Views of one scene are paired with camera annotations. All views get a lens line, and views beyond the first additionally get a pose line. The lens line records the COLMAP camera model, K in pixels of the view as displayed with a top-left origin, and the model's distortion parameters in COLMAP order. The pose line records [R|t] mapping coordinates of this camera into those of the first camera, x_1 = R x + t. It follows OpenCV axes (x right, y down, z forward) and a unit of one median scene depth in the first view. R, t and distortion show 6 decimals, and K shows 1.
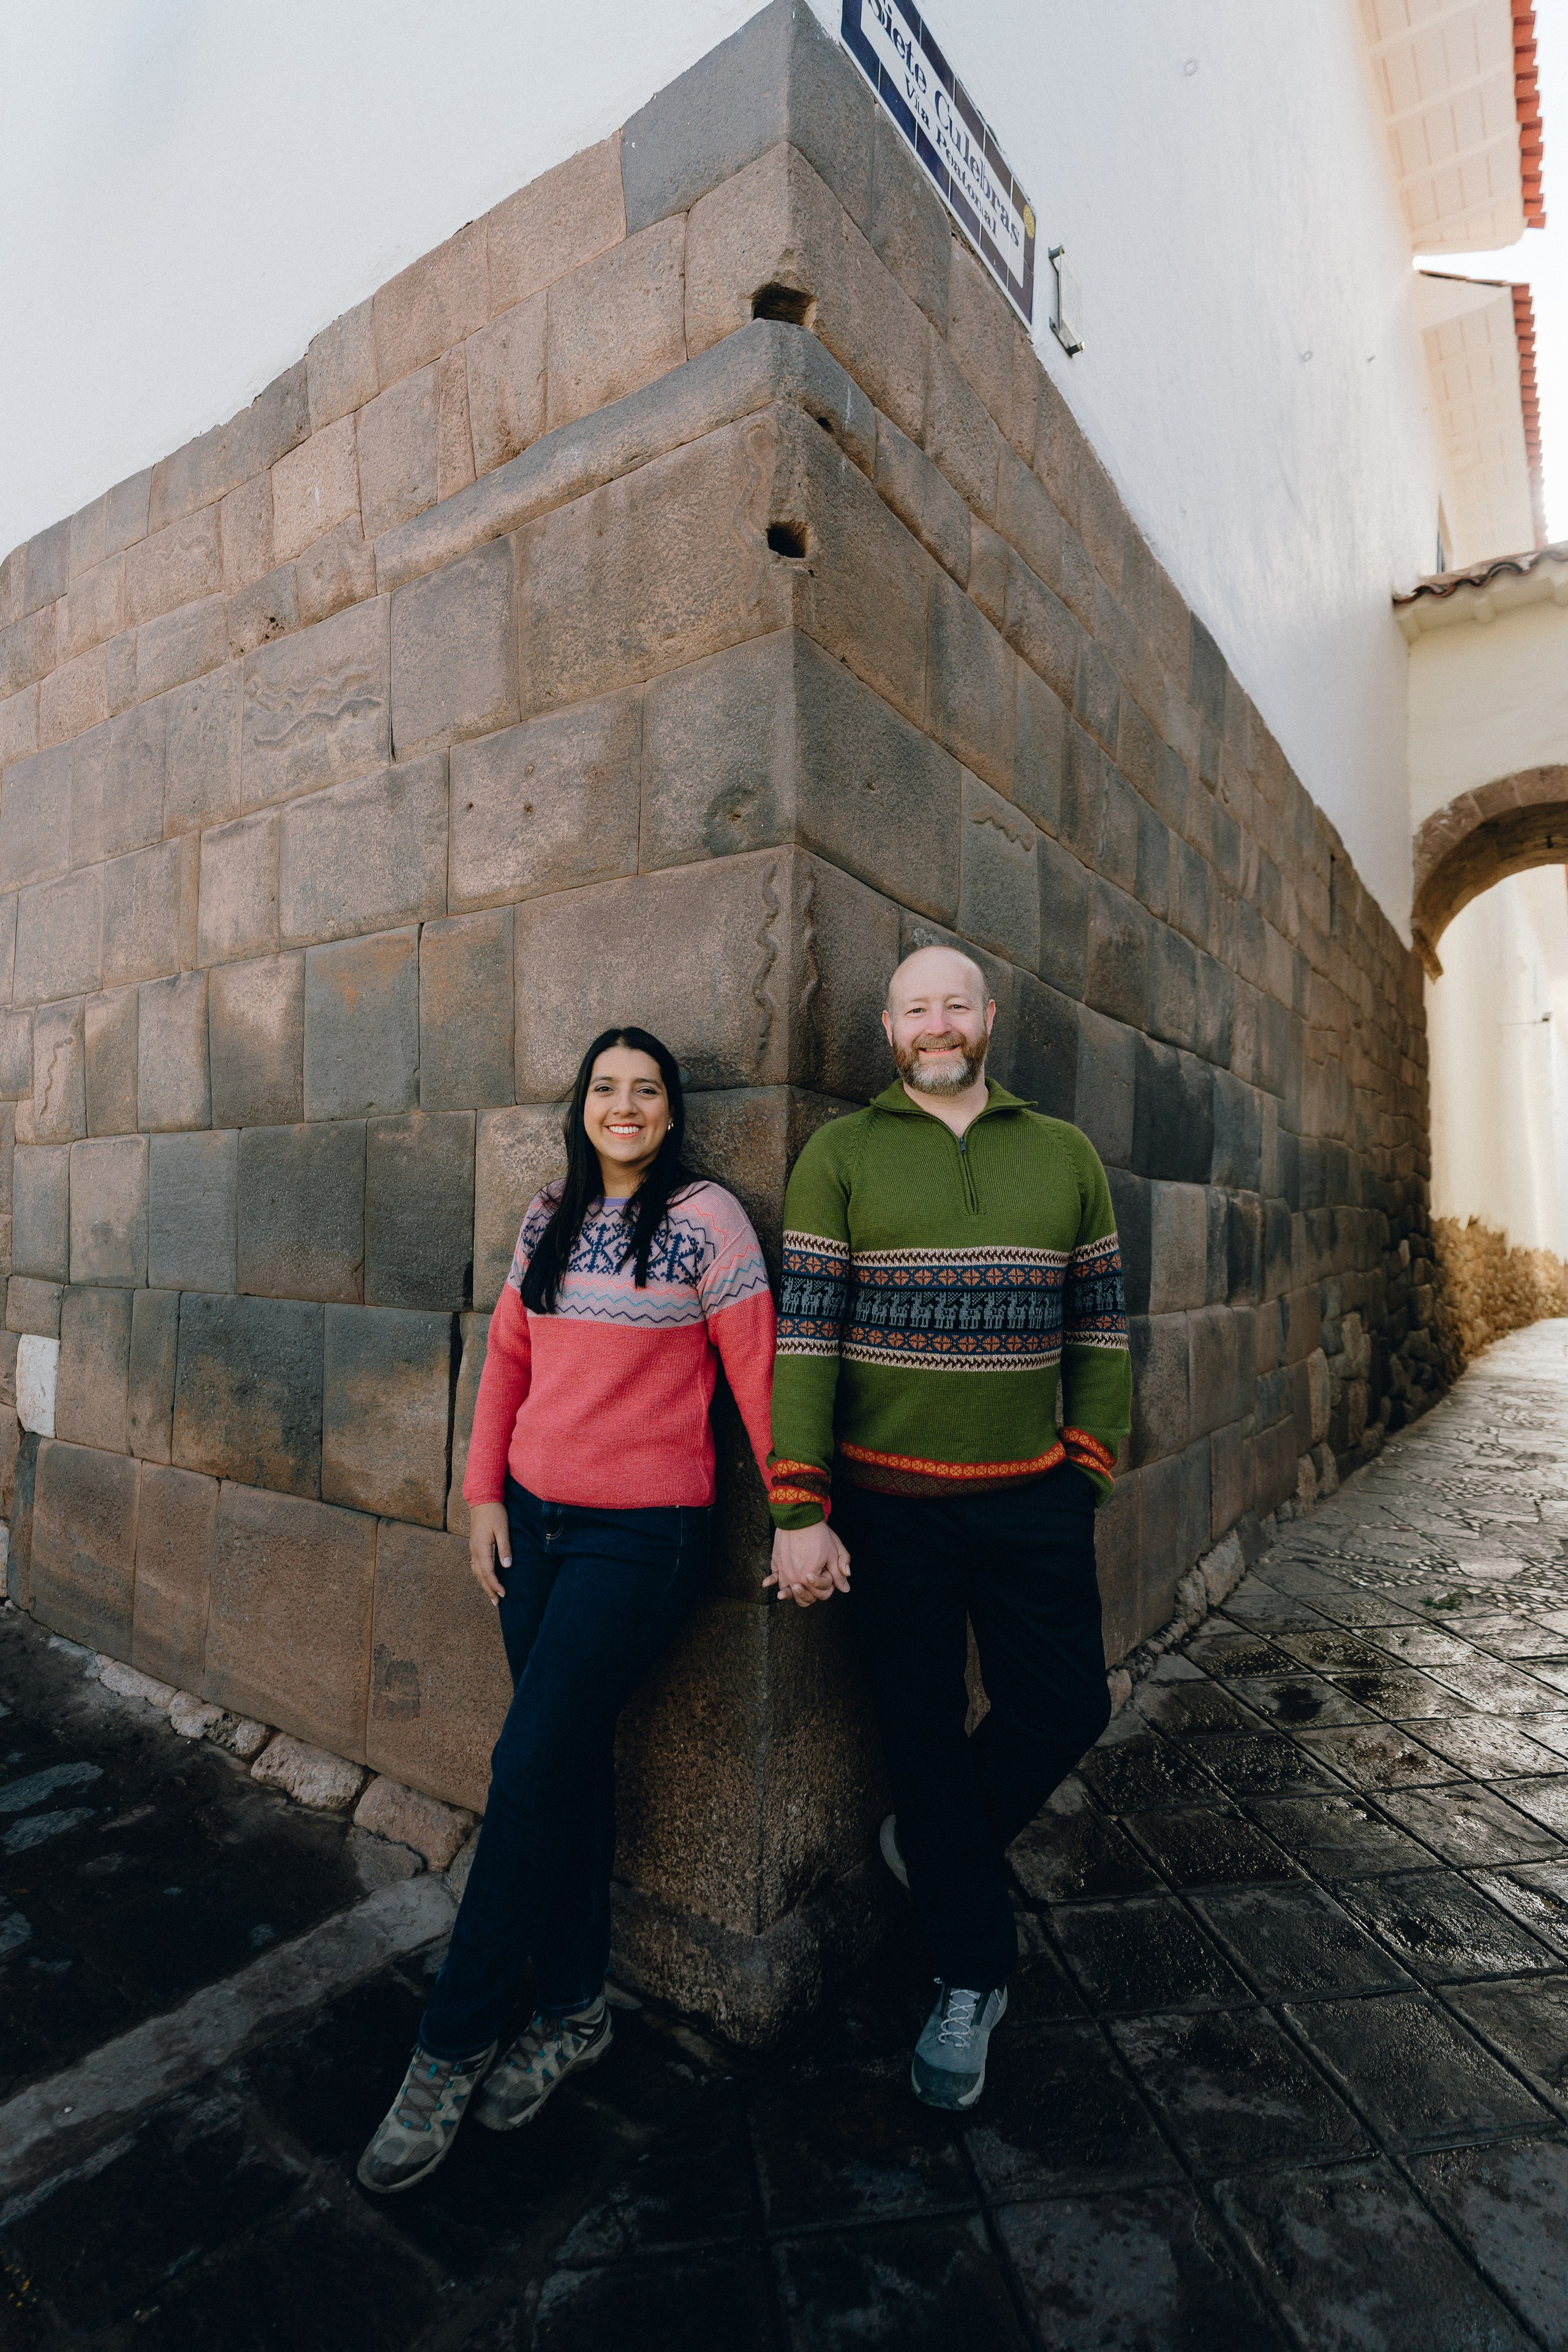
lens RADIAL K [[1187.0, 0, 789.0], [0, 1187.0, 1182.7], [0, 0, 1]] dist [-0.002380, -0.000354]
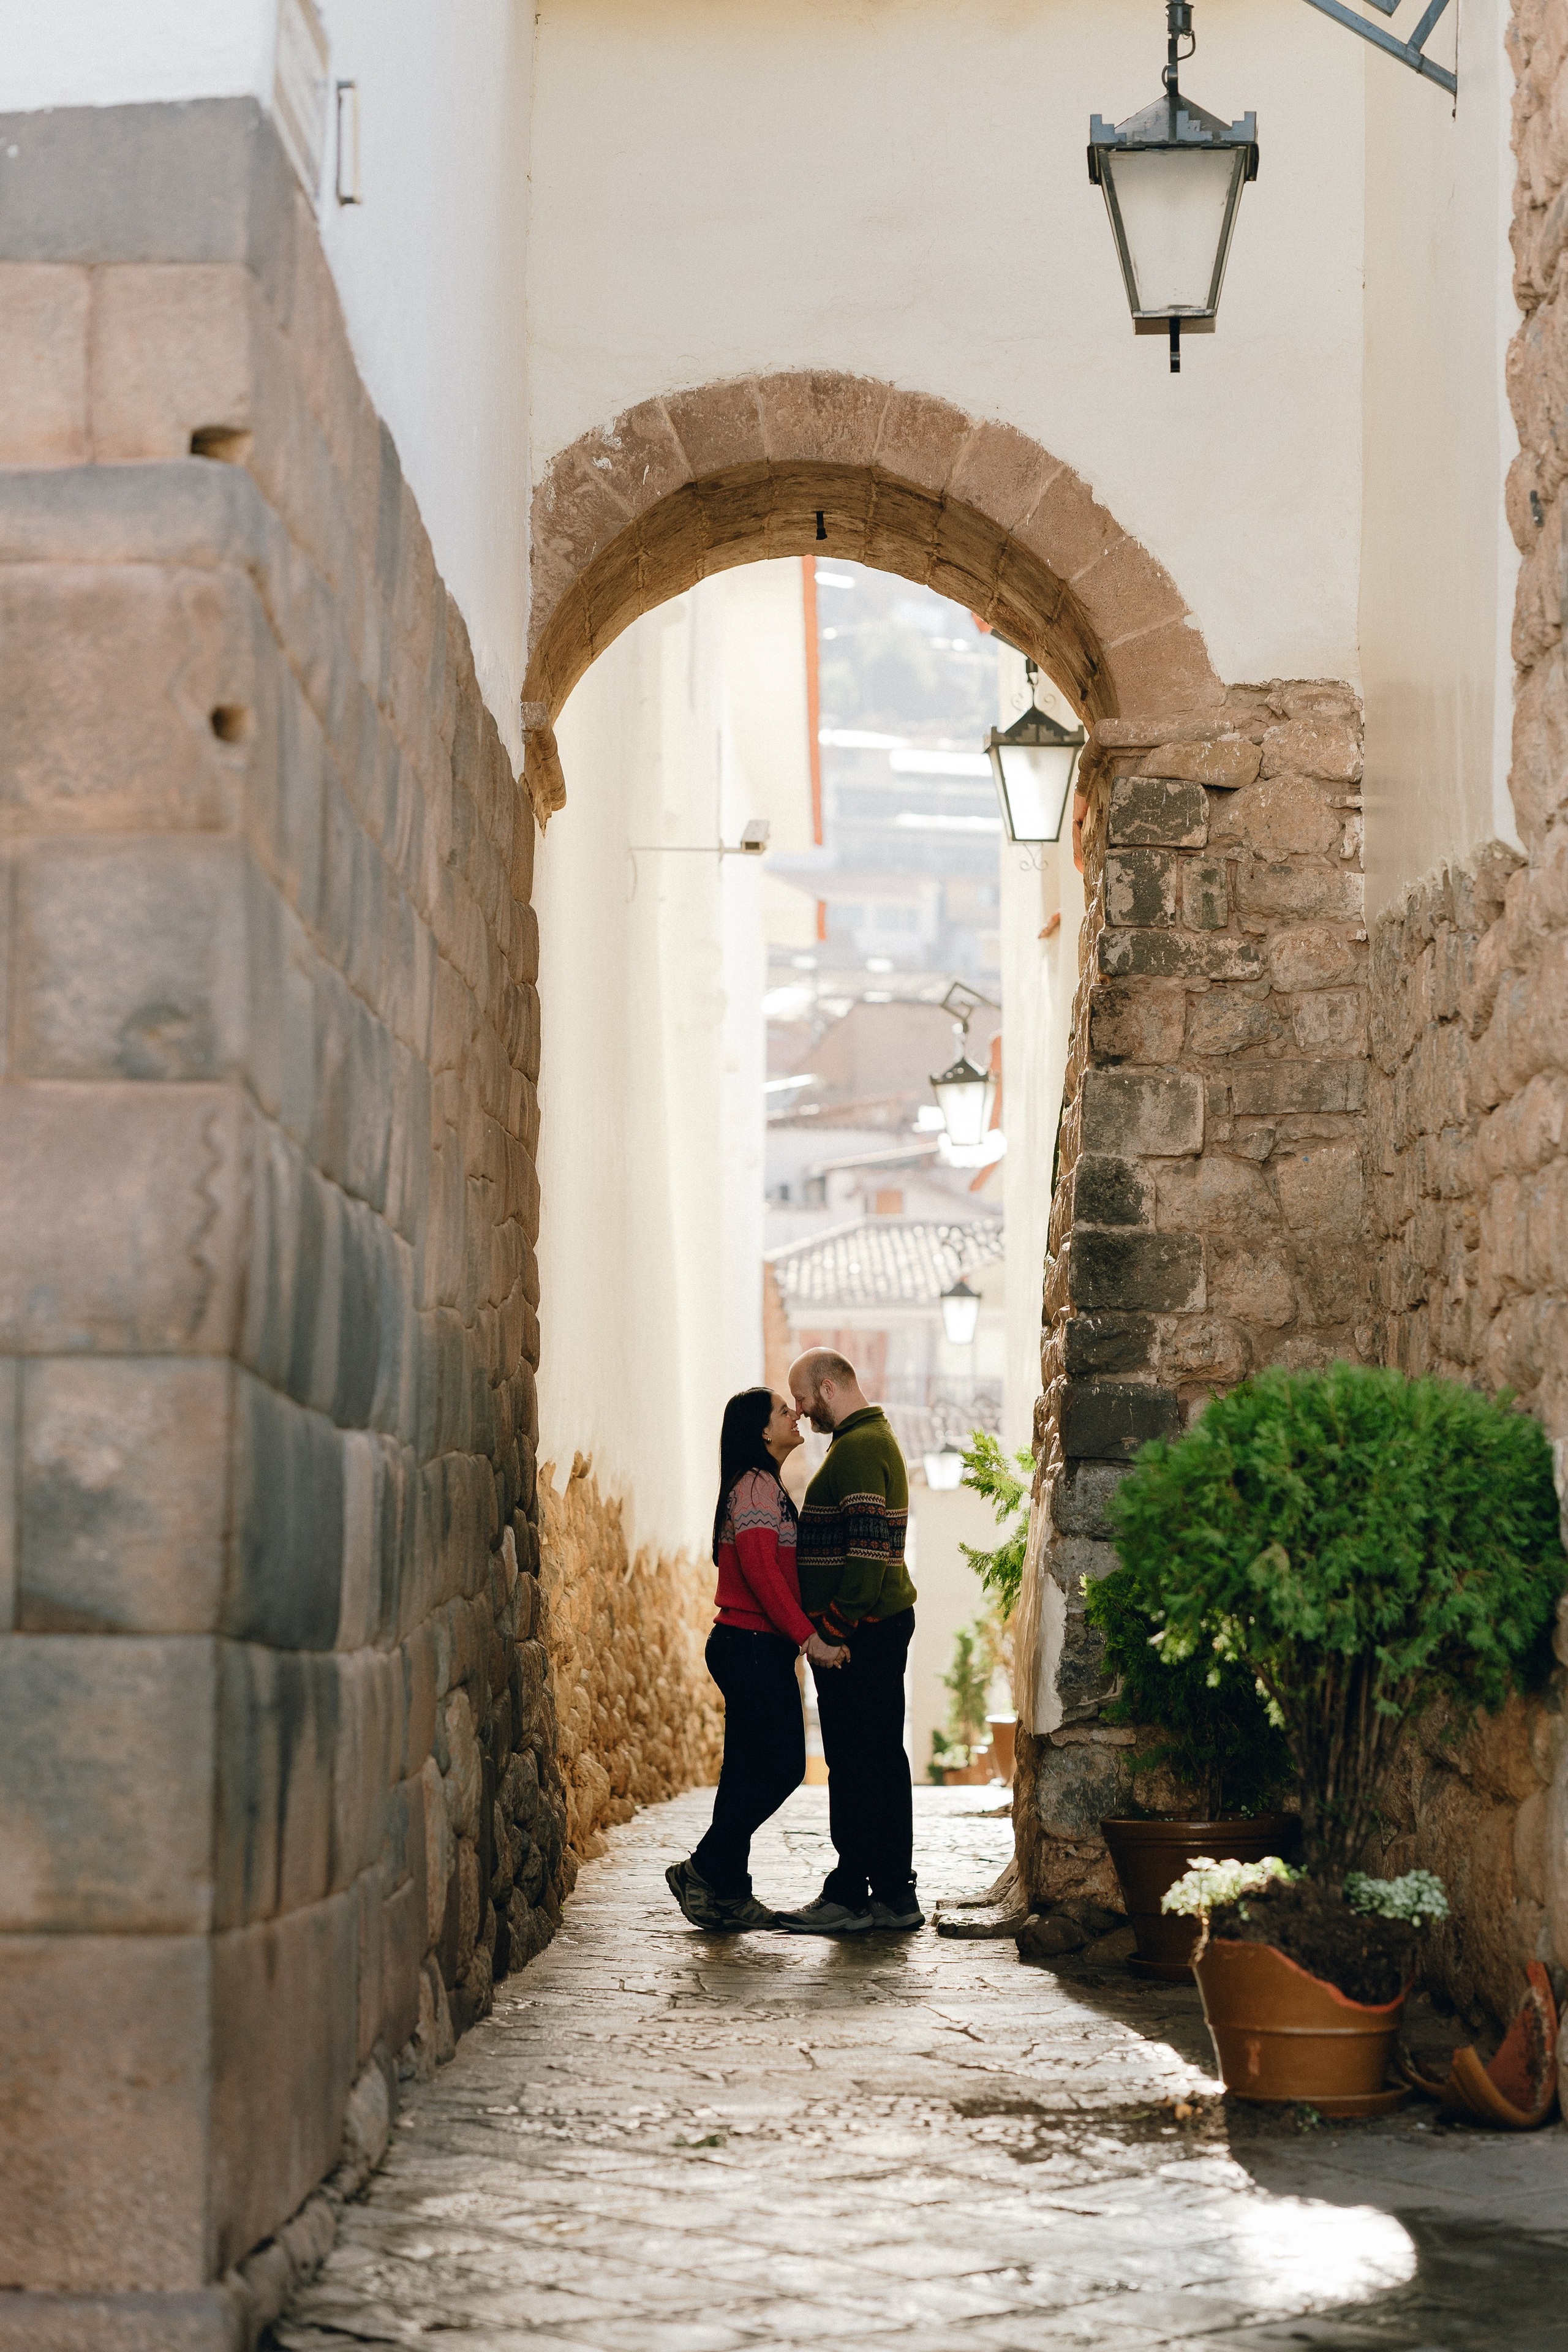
lens RADIAL K [[5741.3, 0, 784.0], [0, 5741.3, 1176.0], [0, 0, 1]] dist [0.033839, 0.009290]
pose [[0.829345, 0.035400, 0.557615, -1.679167], [-0.029493, 0.999373, -0.019580, -0.119610], [-0.557958, -0.000207, 0.829869, -2.283679]]
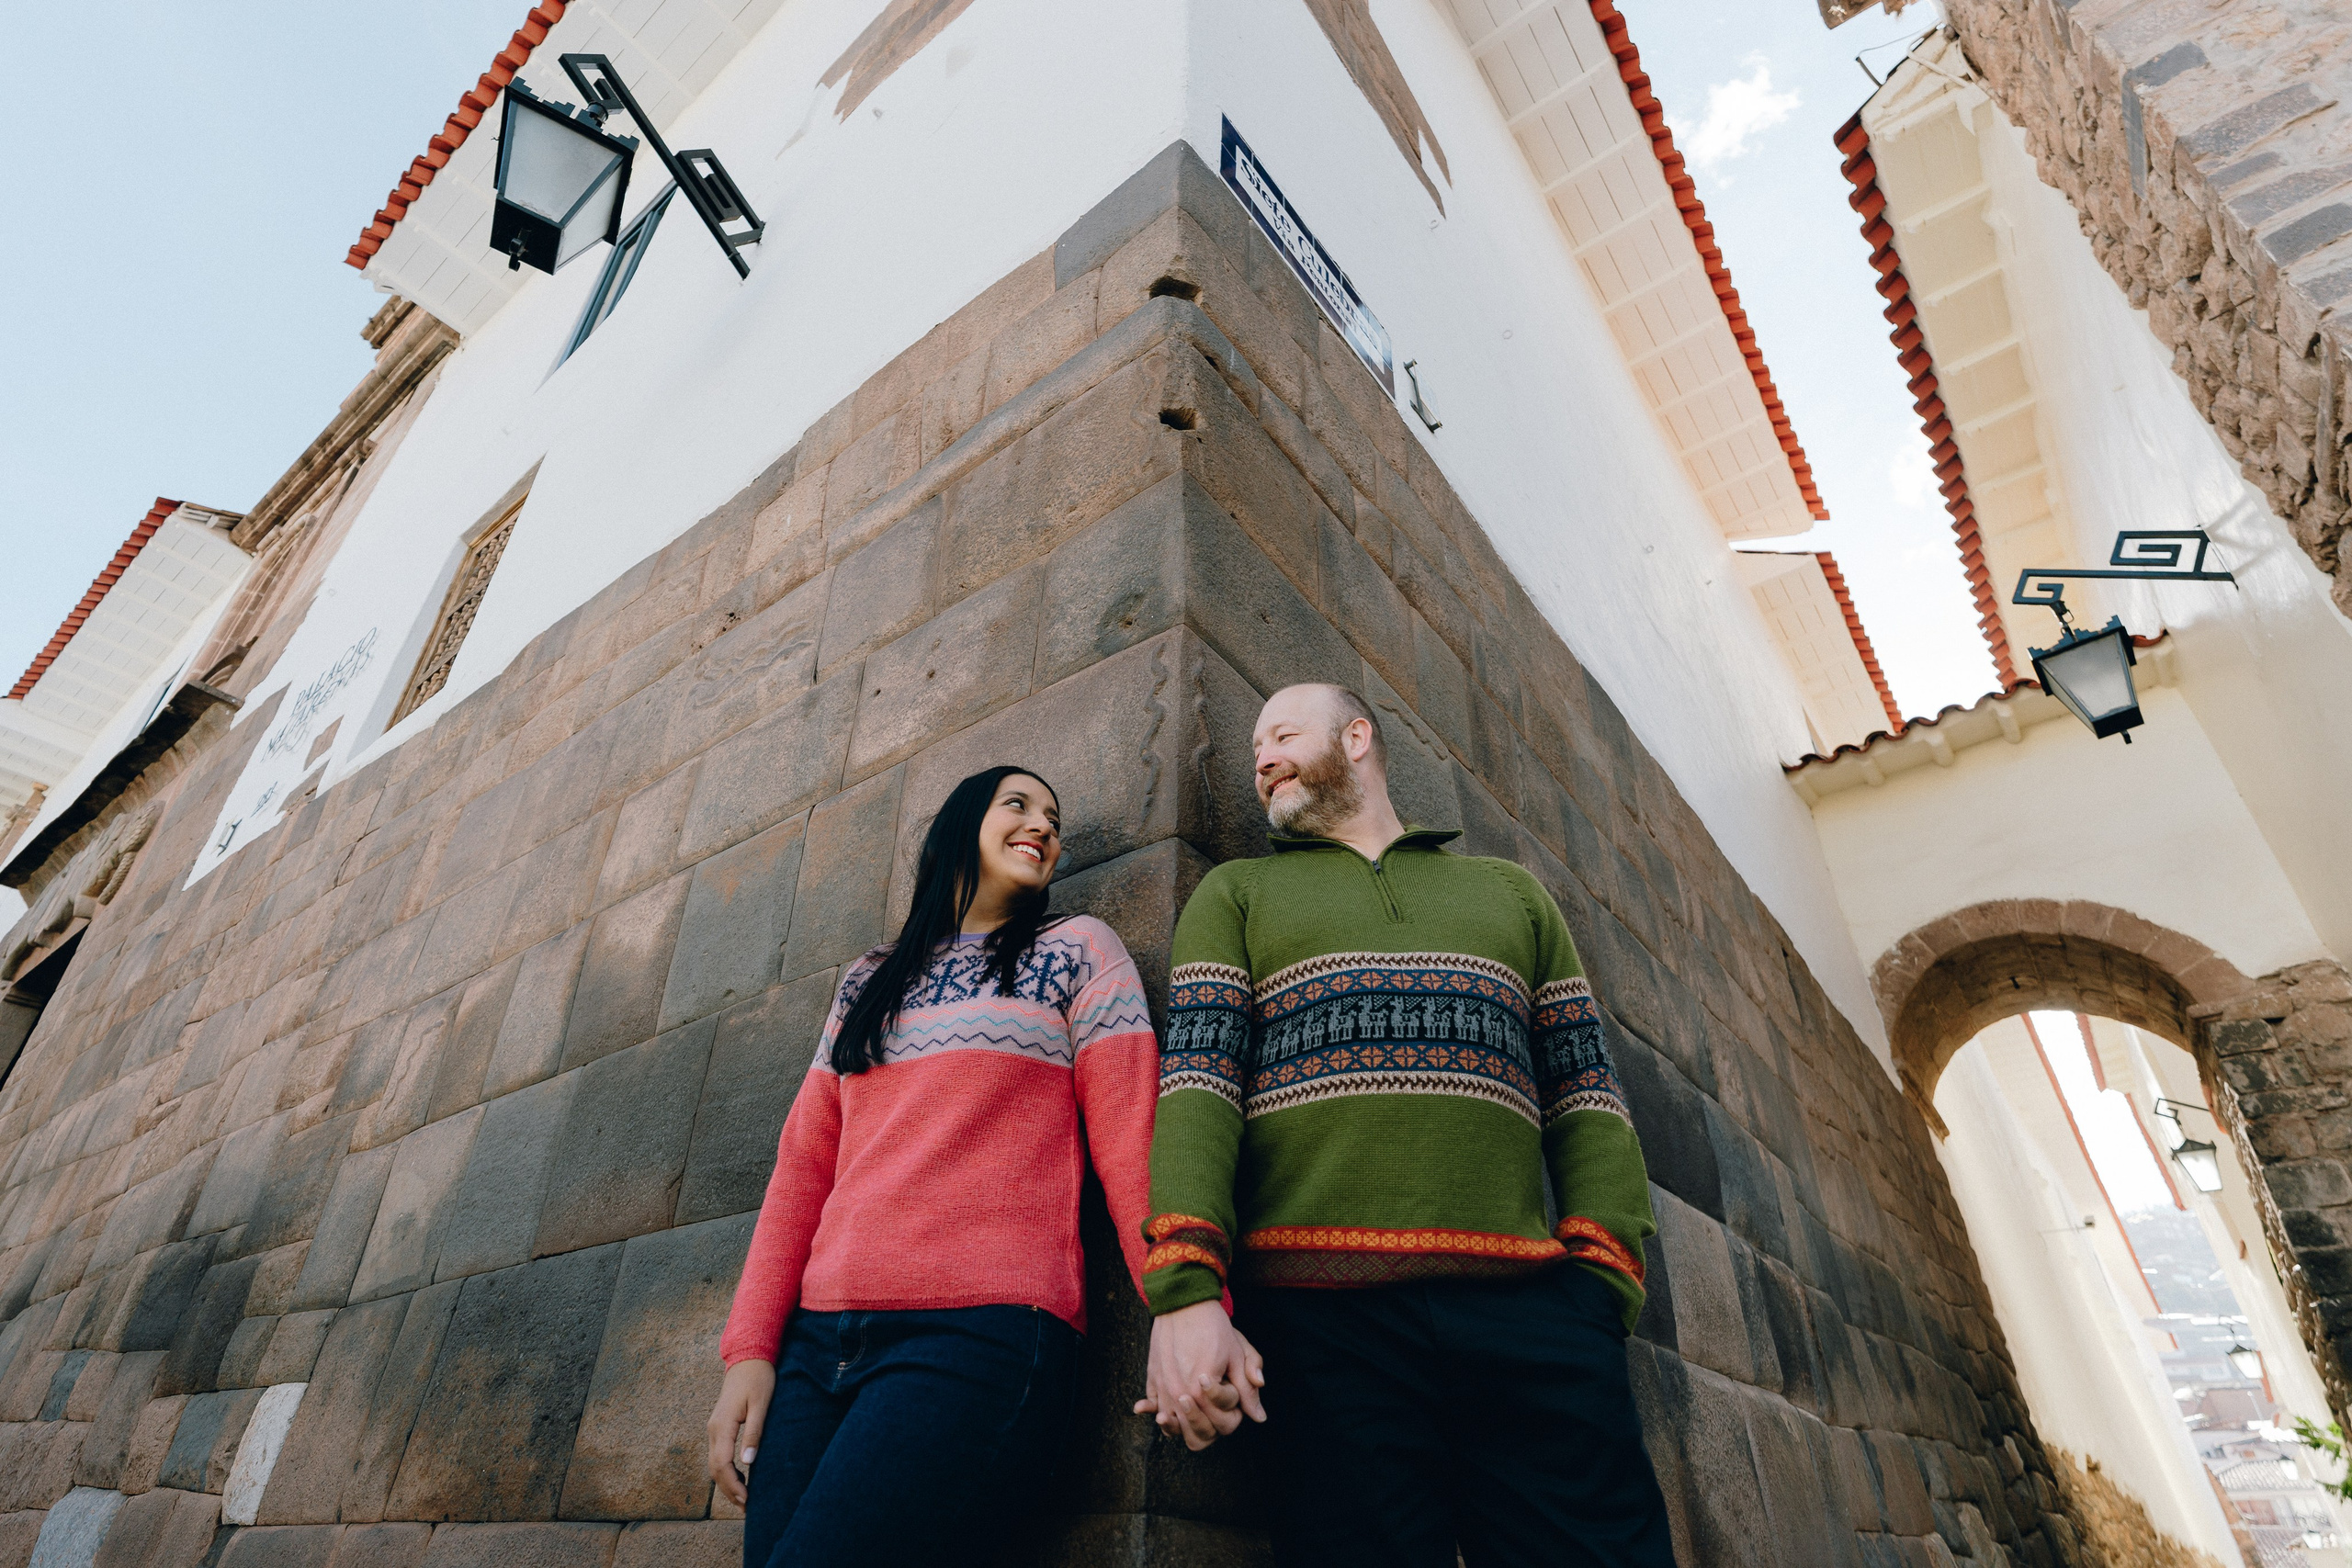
lens RADIAL K [[1186.9, 0, 1172.6], [0, 1186.9, 777.4], [0, 0, 1]] dist [-0.002380, -0.000354]
pose [[0.998294, -0.029973, -0.050112, 0.032916], [-0.000377, 0.854879, -0.518828, 0.274450], [0.058390, 0.517961, 0.853409, 0.183676]]
